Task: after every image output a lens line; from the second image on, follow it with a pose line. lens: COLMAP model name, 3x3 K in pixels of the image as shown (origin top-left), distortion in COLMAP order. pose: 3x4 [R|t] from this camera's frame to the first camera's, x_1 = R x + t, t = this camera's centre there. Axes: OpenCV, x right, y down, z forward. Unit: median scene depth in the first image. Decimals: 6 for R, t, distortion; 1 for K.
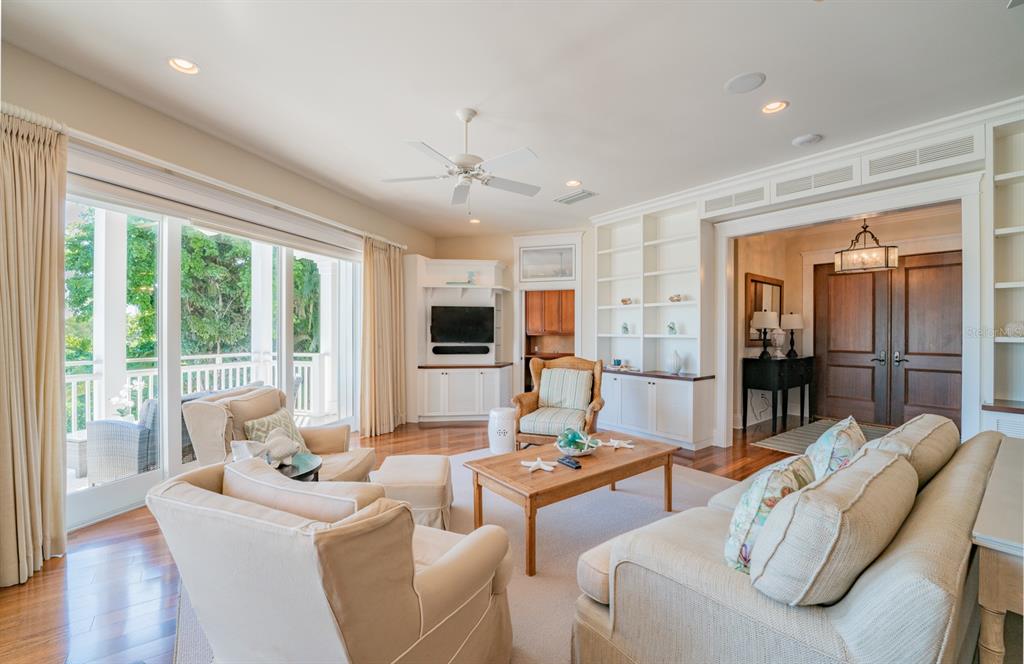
lens RADIAL K [[428.4, 0, 512.0], [0, 428.4, 332.0], [0, 0, 1]] dist [-0.001500, 0.000119]
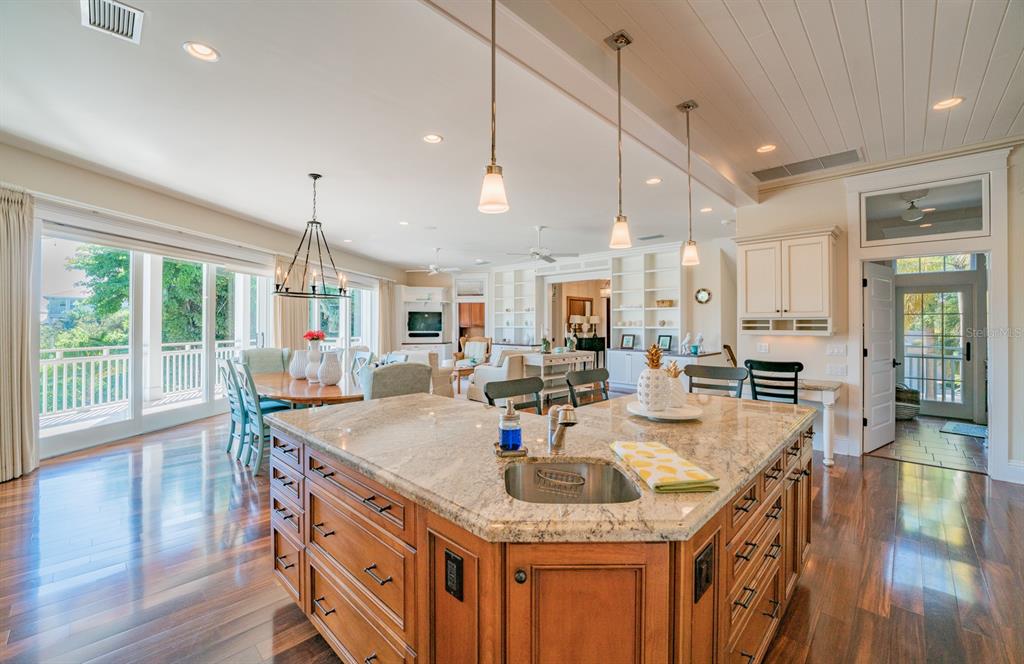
lens RADIAL K [[433.6, 0, 509.1], [0, 433.6, 319.5], [0, 0, 1]] dist [-0.000861, -0.000130]
pose [[0.989906, -0.000001, 0.141724, -0.021186], [0.001989, 0.999902, -0.013886, 0.001481], [-0.141710, 0.014028, 0.989809, -1.002755]]
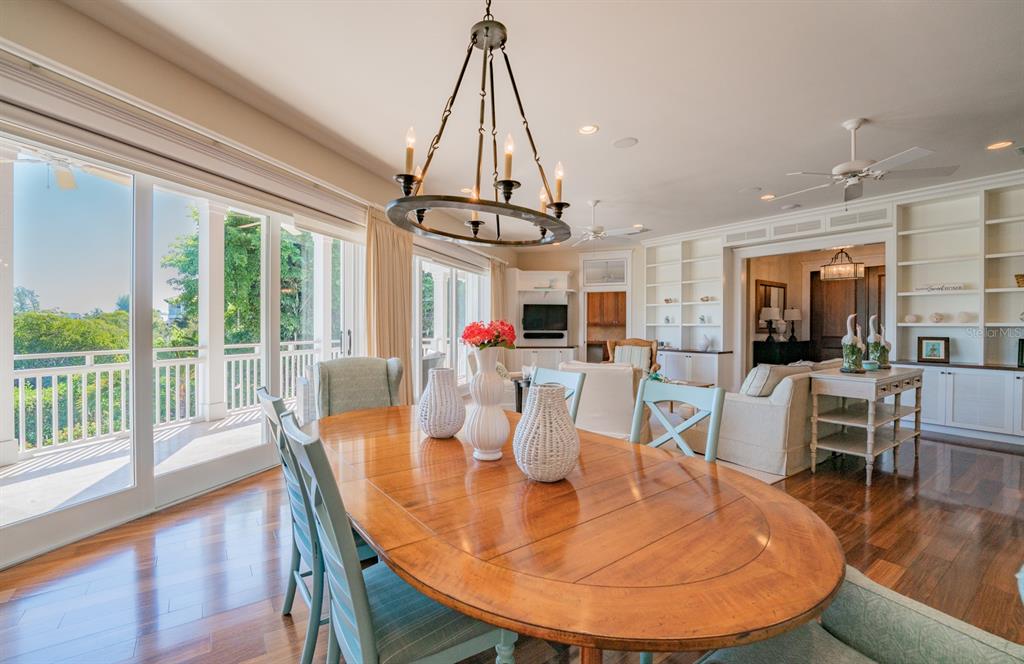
lens RADIAL K [[444.2, 0, 481.1], [0, 444.2, 328.9], [0, 0, 1]] dist [-0.000389, -0.000192]
pose [[0.997508, 0.000466, -0.070546, -0.236715], [-0.000068, 0.999984, 0.005644, 0.013130], [0.070548, -0.005625, 0.997493, -0.490197]]
